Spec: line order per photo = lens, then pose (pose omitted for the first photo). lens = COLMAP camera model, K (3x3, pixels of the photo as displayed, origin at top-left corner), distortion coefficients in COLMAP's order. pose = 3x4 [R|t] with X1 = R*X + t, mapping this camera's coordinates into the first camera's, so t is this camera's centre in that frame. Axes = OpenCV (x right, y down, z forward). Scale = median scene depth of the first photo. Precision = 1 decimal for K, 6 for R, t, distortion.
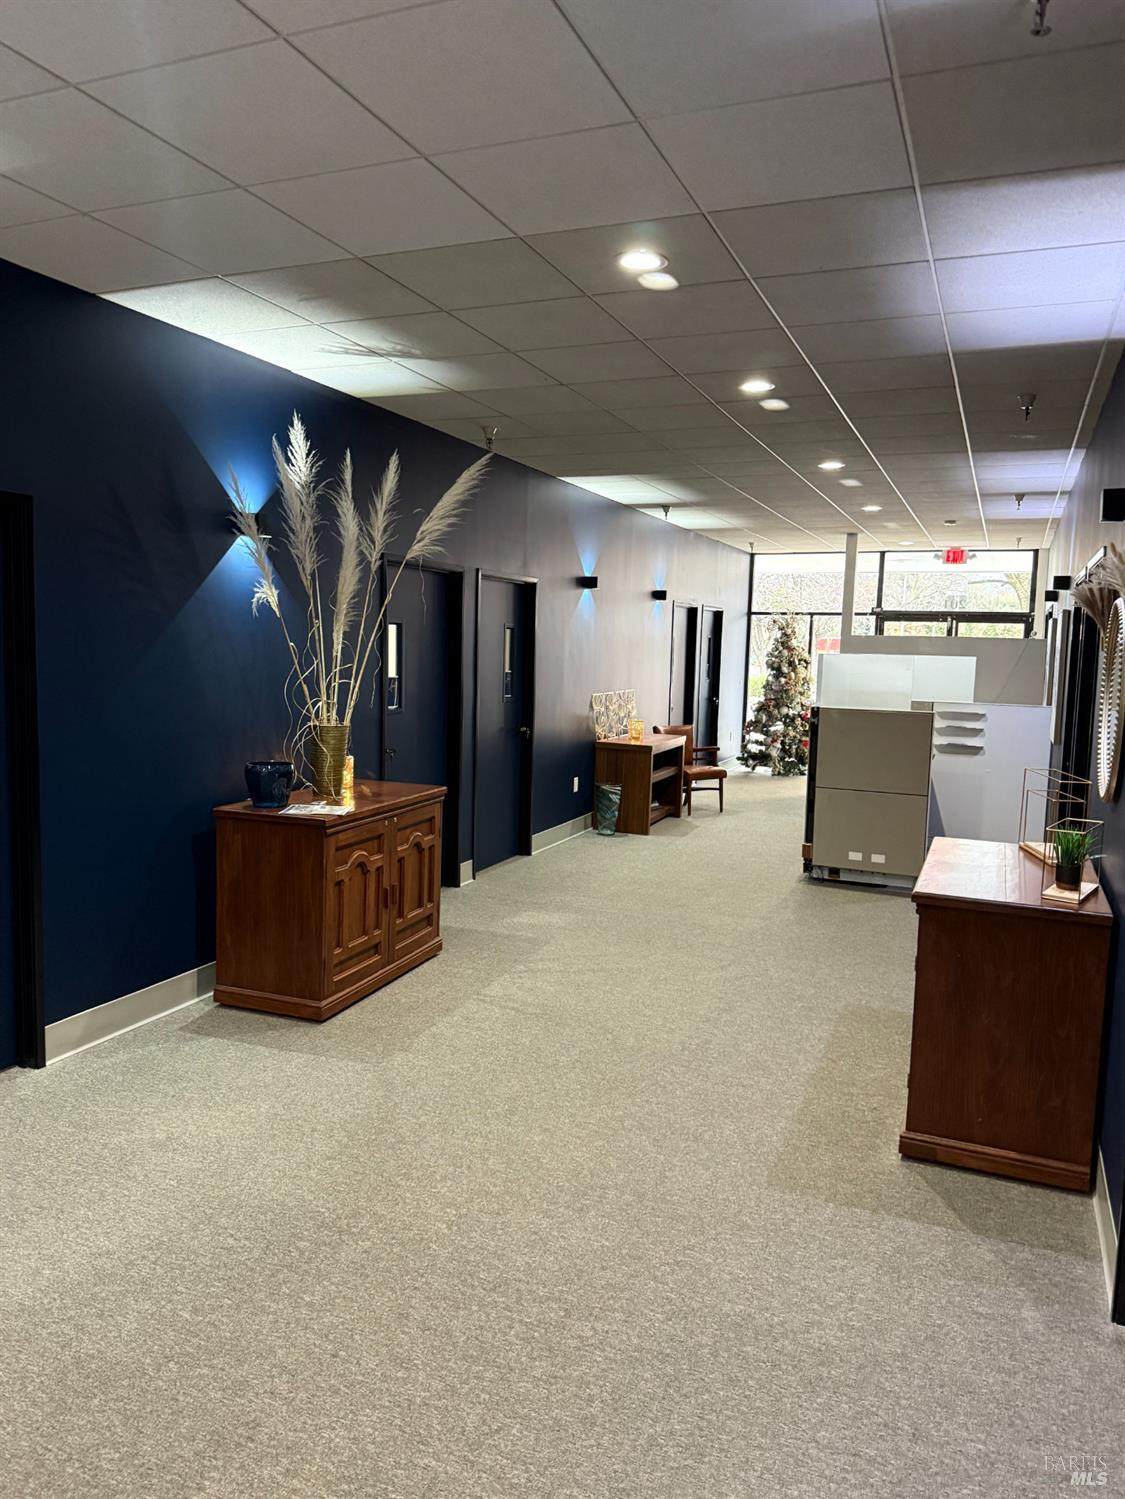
lens RADIAL K [[1054.4, 0, 562.5], [0, 1054.4, 749.5], [0, 0, 1]] dist [0.195745, -0.425929]
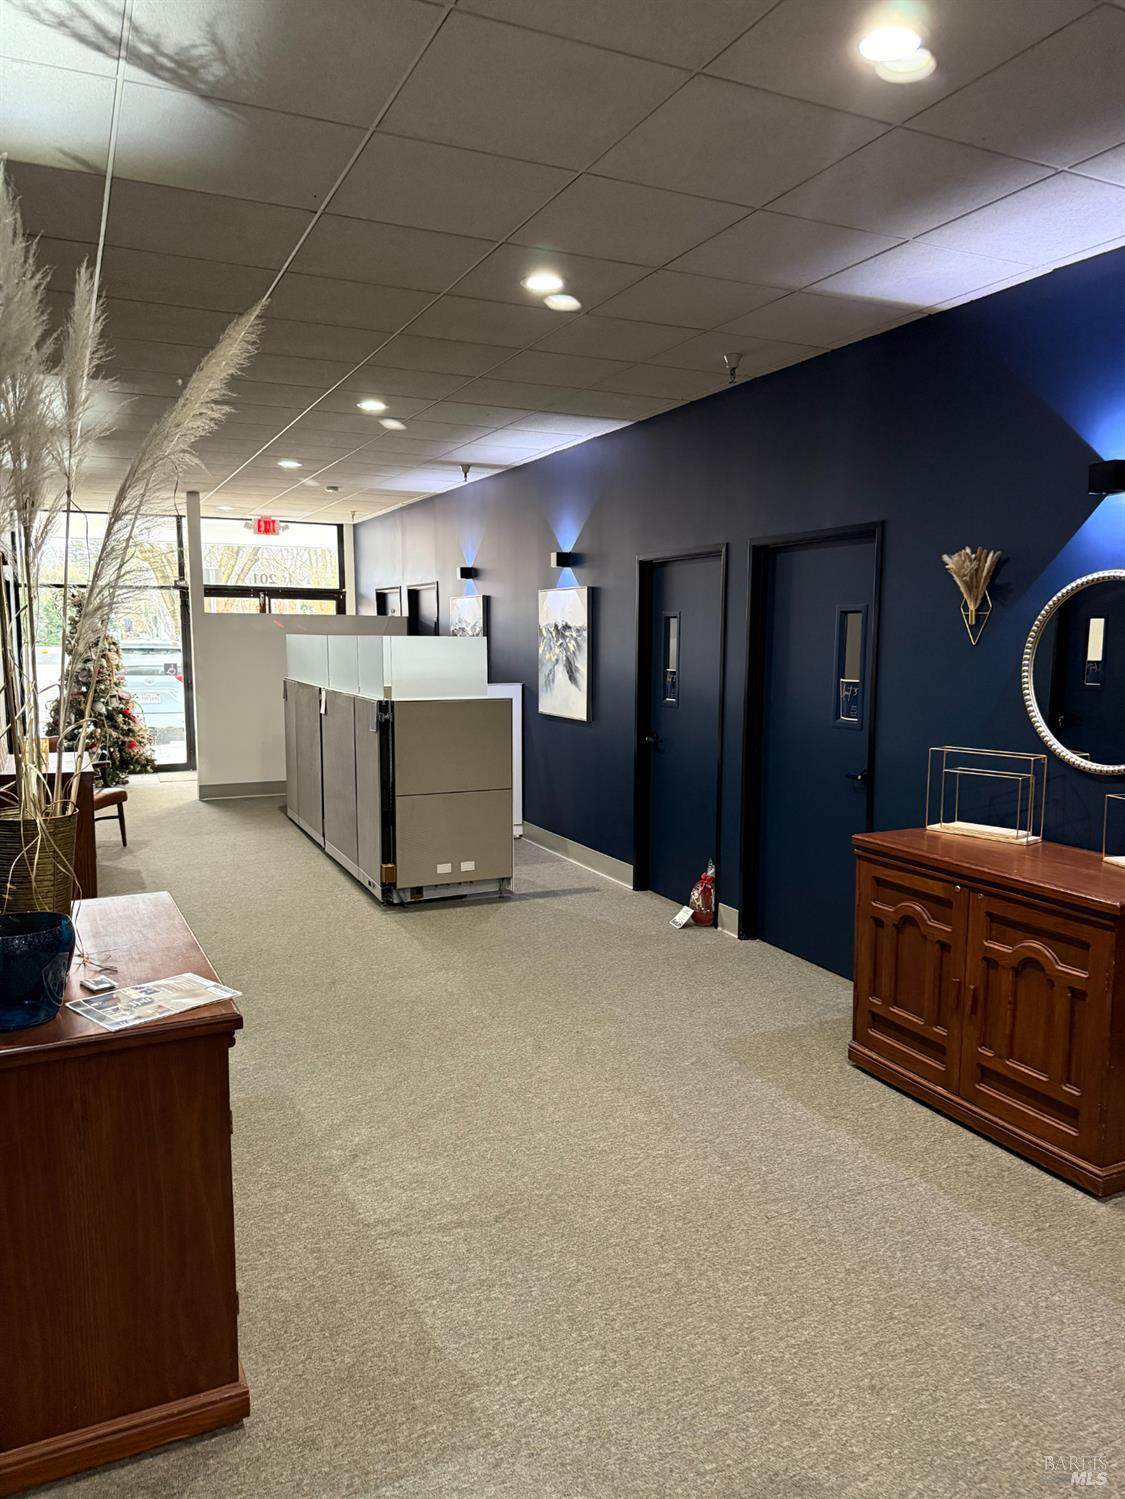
lens RADIAL K [[1054.4, 0, 562.5], [0, 1054.4, 749.5], [0, 0, 1]] dist [0.195745, -0.425929]
pose [[0.669405, -0.108850, 0.734880, -0.179581], [0.092660, 0.993716, 0.062785, -0.026285], [-0.737096, 0.026066, 0.675285, 0.217910]]
